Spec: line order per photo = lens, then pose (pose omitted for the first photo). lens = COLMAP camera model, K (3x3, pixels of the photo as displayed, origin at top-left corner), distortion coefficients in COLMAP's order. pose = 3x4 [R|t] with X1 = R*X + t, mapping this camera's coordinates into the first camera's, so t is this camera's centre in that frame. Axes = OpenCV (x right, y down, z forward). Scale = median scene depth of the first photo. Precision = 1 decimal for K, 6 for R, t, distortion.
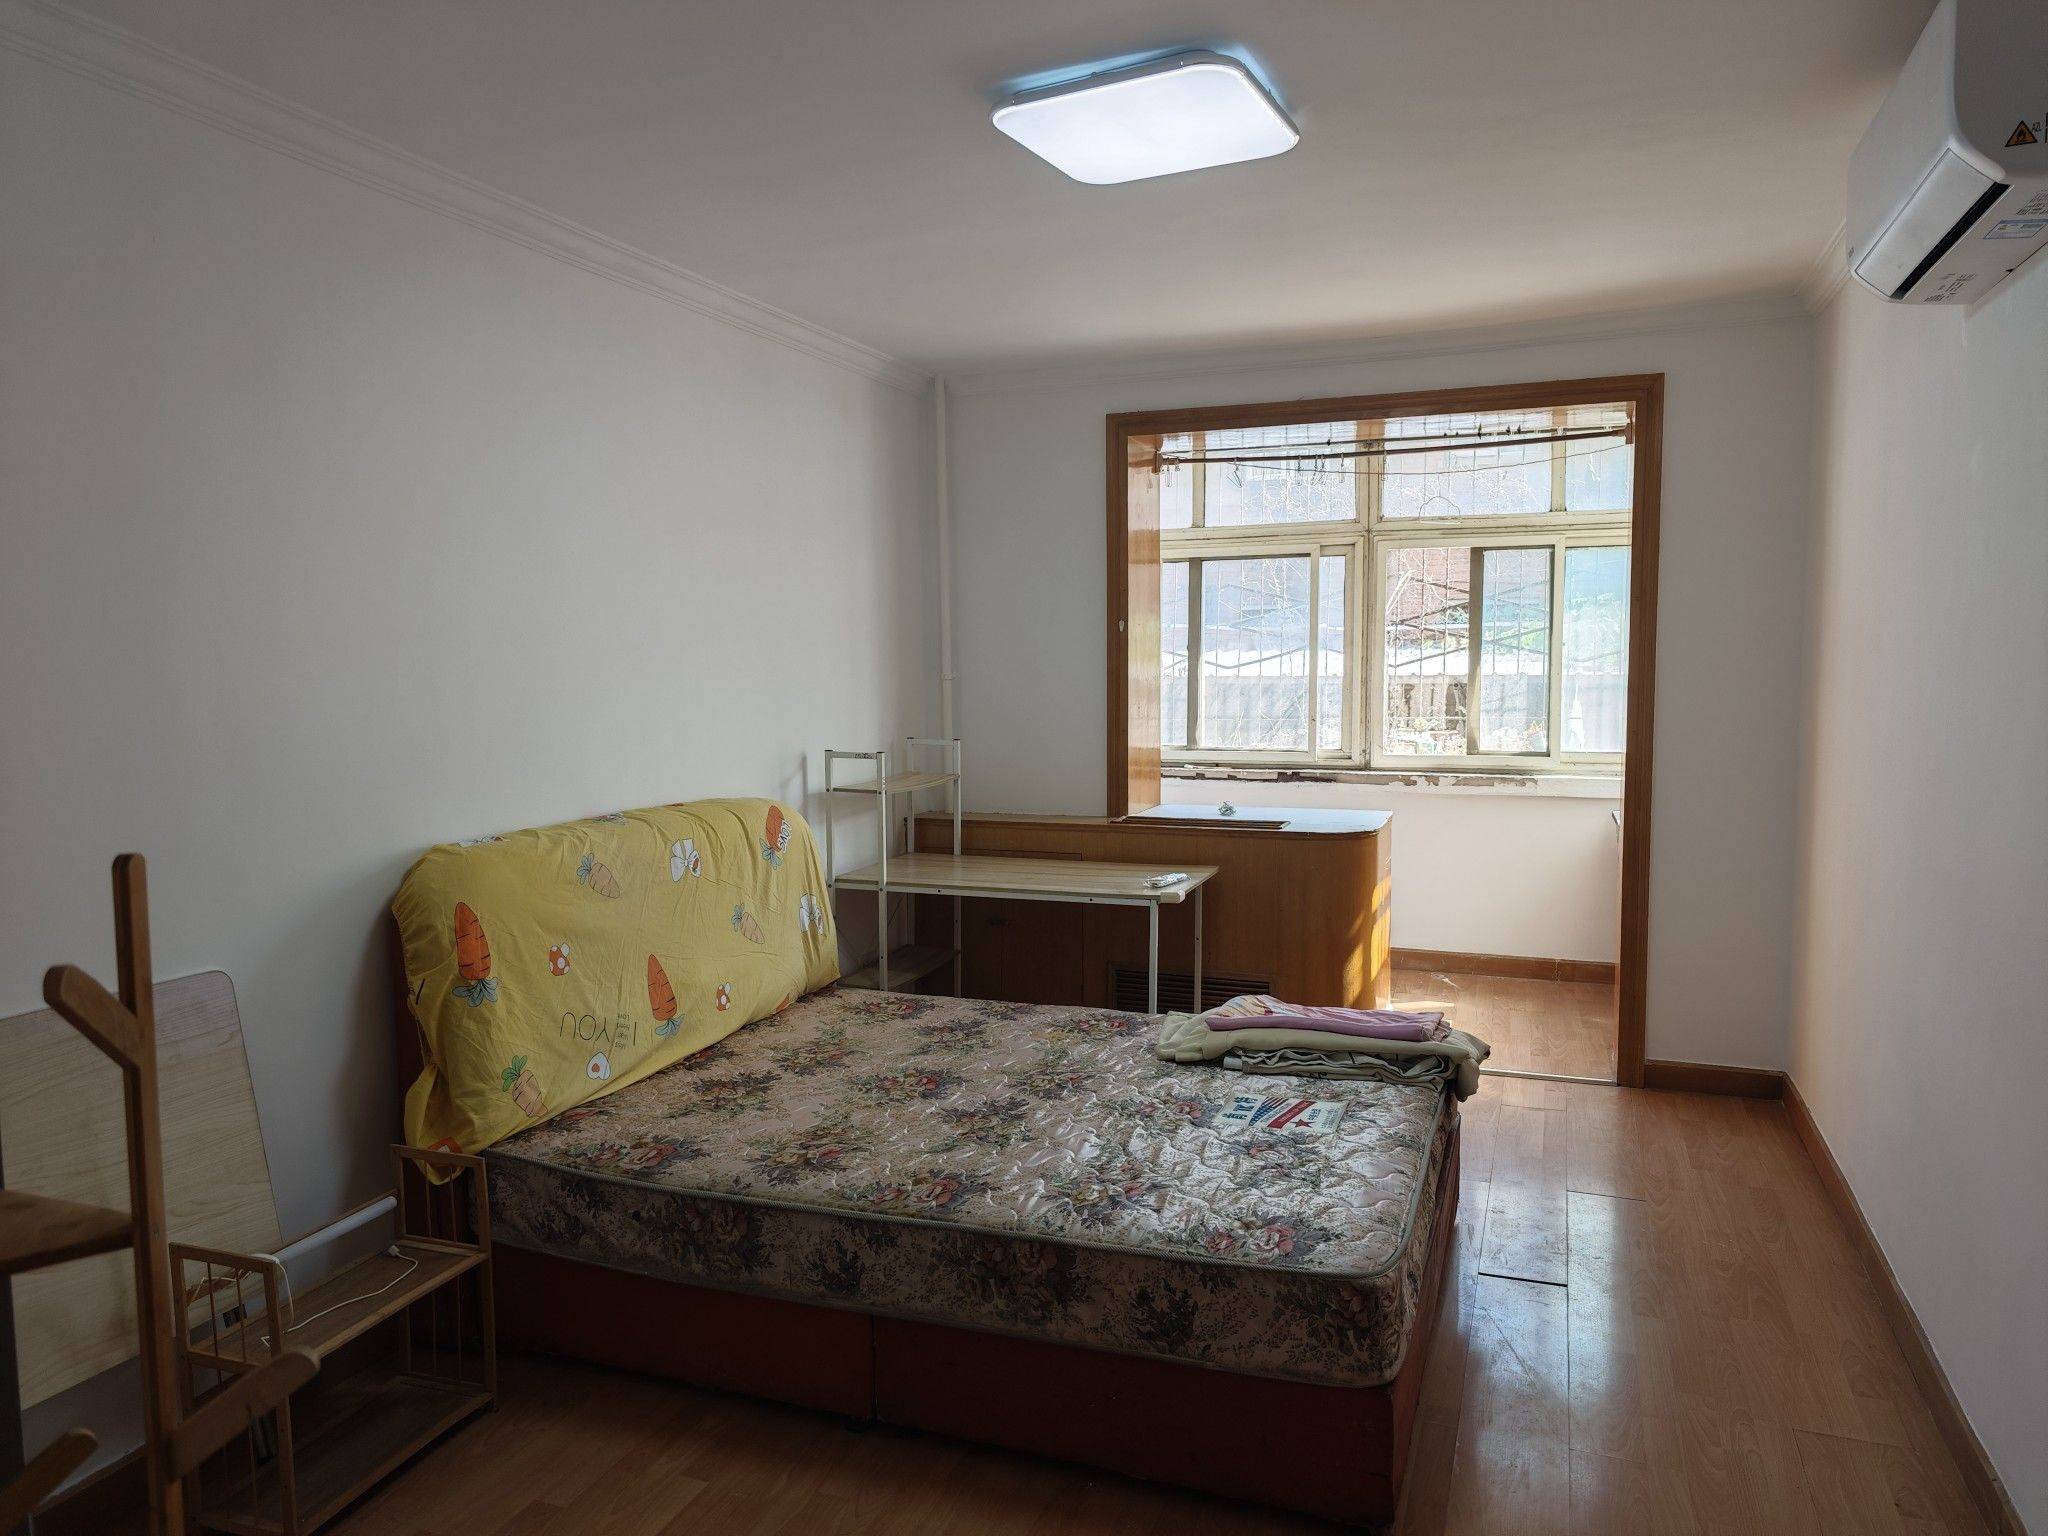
lens RADIAL K [[1385.5, 0, 1019.1], [0, 1385.5, 765.6], [0, 0, 1]] dist [0.000026, -0.000087]
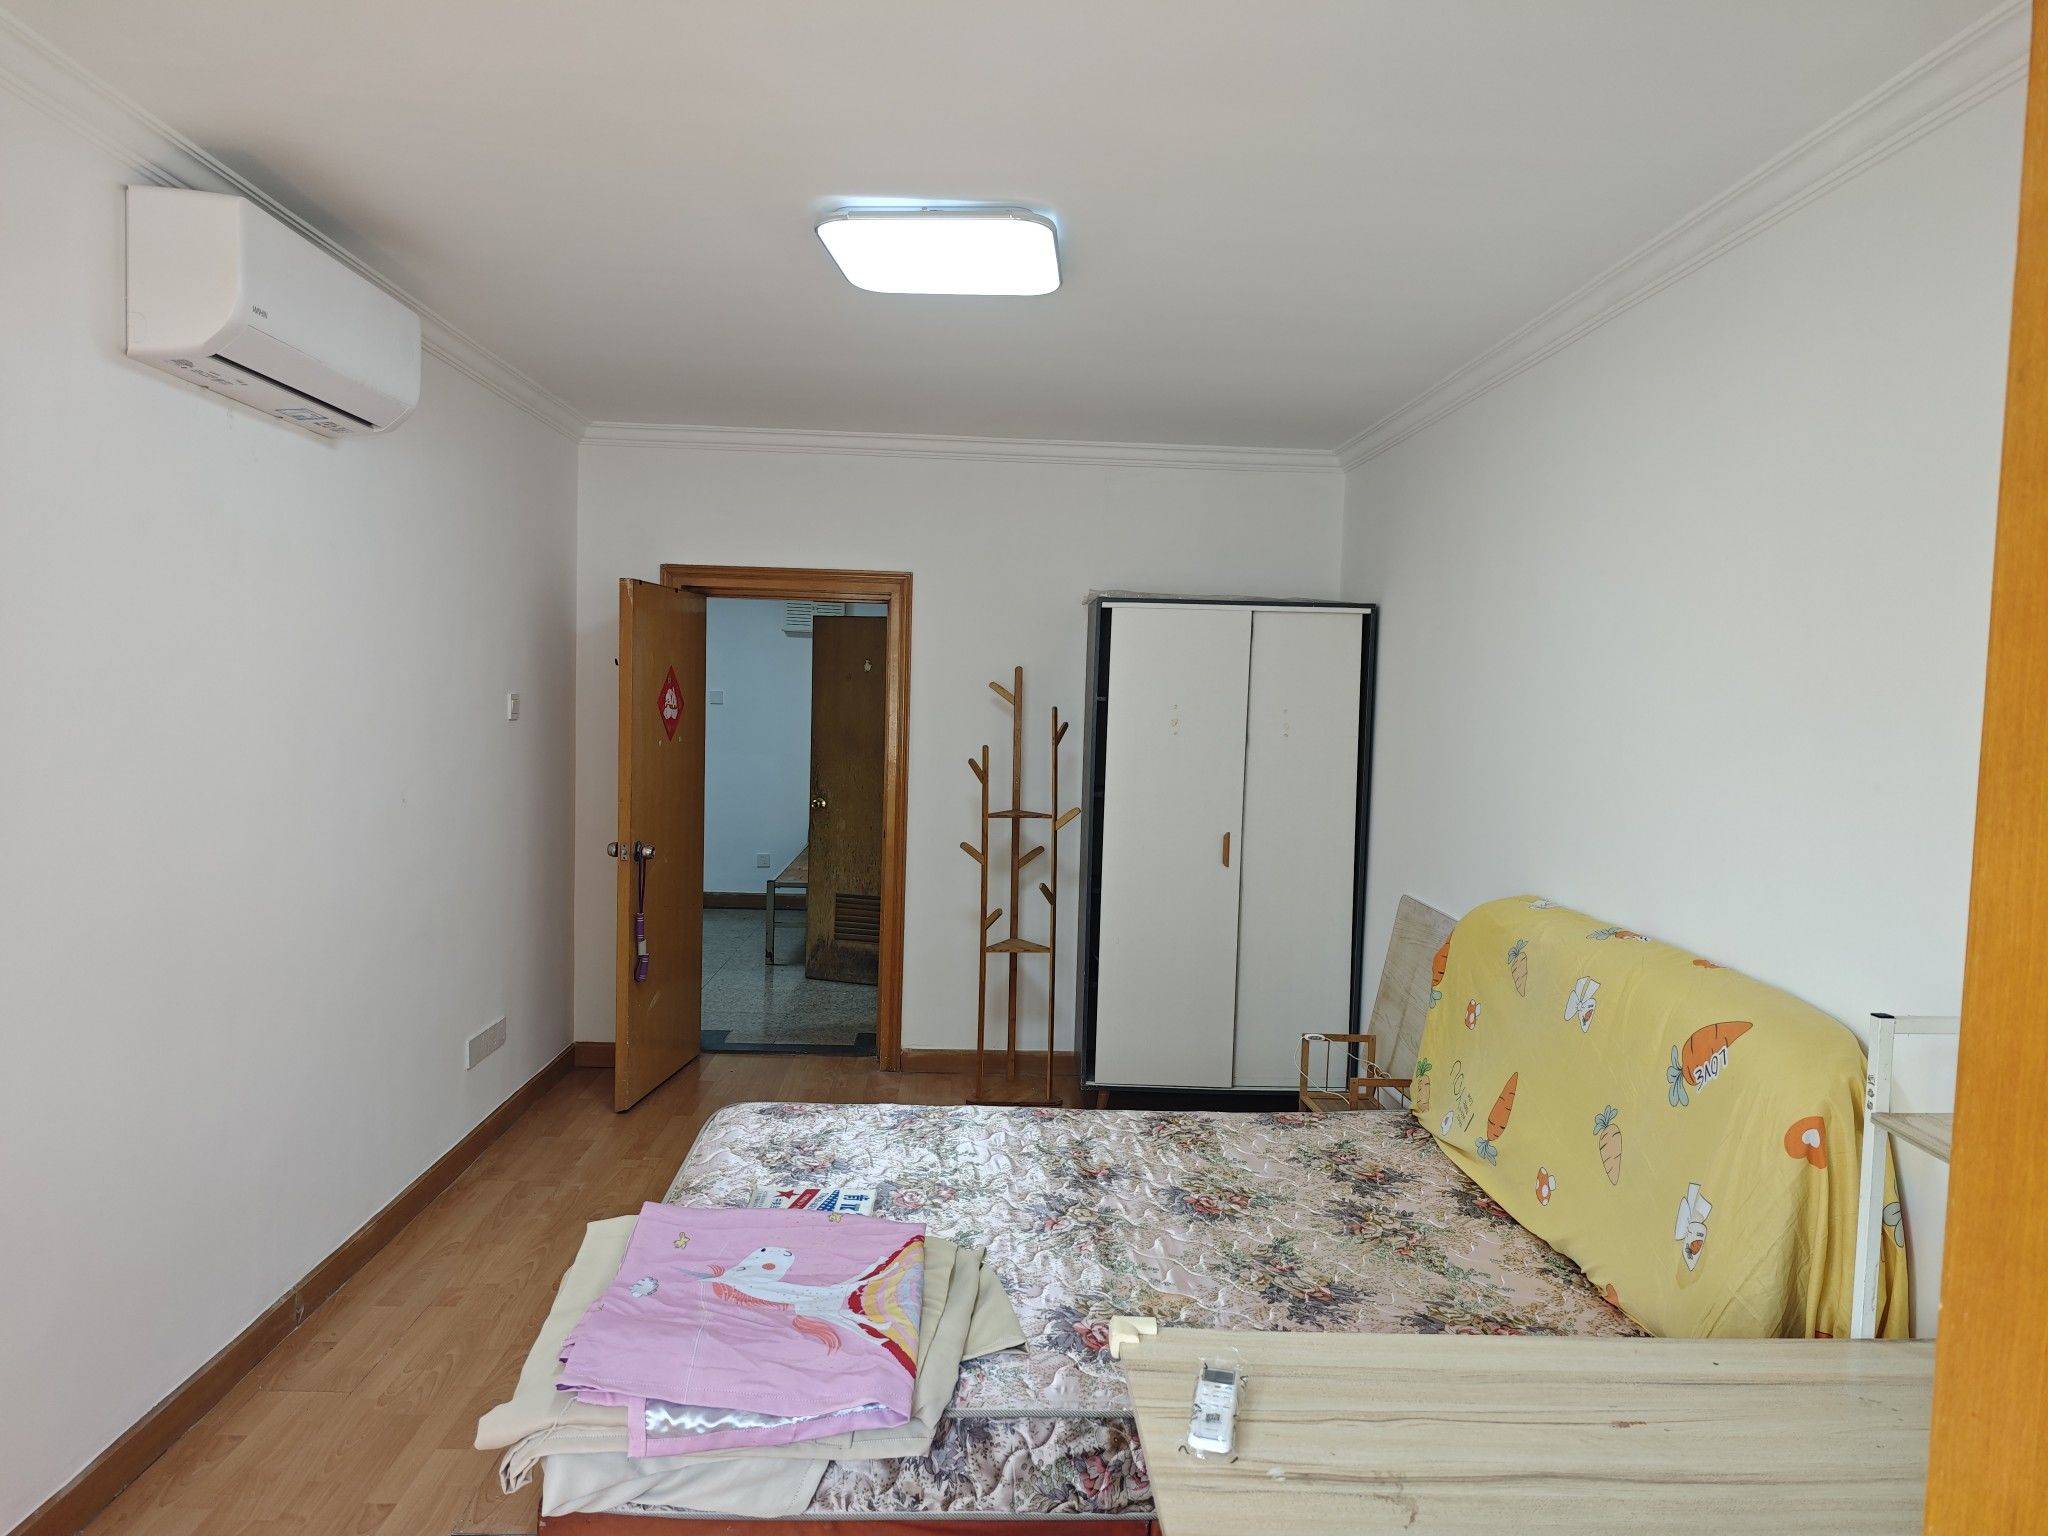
lens RADIAL K [[1385.5, 0, 1016.7], [0, 1385.5, 769.5], [0, 0, 1]] dist [0.000026, -0.000087]
pose [[-0.921849, 0.004396, -0.387524, 0.417808], [-0.051048, 0.989846, 0.132664, -0.175845], [0.384172, 0.142078, -0.912264, 1.844950]]
